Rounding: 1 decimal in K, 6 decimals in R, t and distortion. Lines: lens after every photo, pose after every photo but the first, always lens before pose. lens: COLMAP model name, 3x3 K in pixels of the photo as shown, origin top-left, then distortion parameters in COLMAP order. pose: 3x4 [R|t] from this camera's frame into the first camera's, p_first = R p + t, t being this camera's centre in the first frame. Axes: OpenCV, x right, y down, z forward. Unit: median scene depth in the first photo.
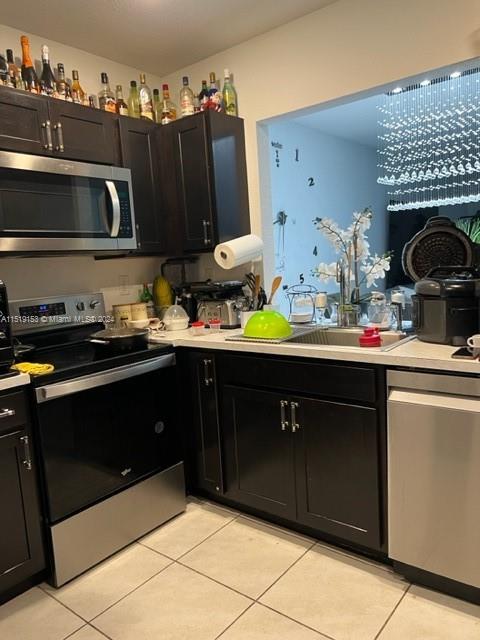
lens RADIAL K [[486.3, 0, 240.0], [0, 486.3, 320.0], [0, 0, 1]] dist [0.100675, -0.079744]
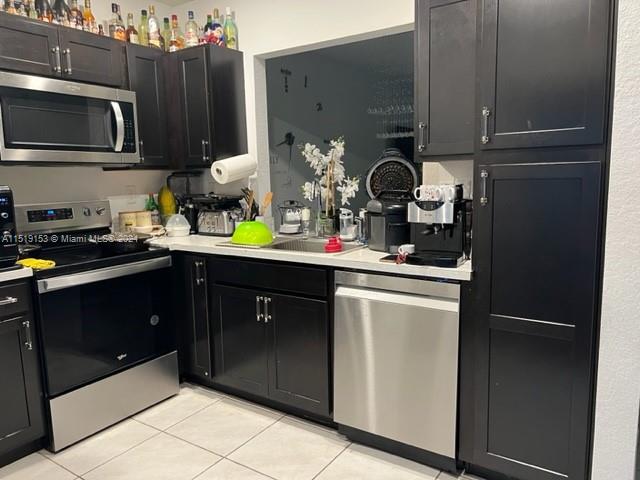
lens RADIAL K [[486.3, 0, 320.0], [0, 486.3, 240.0], [0, 0, 1]] dist [0.100675, -0.079744]
pose [[0.995819, 0.028683, 0.086727, 0.113190], [-0.029684, 0.999506, 0.010277, 0.008769], [-0.086389, -0.012808, 0.996179, -0.175577]]
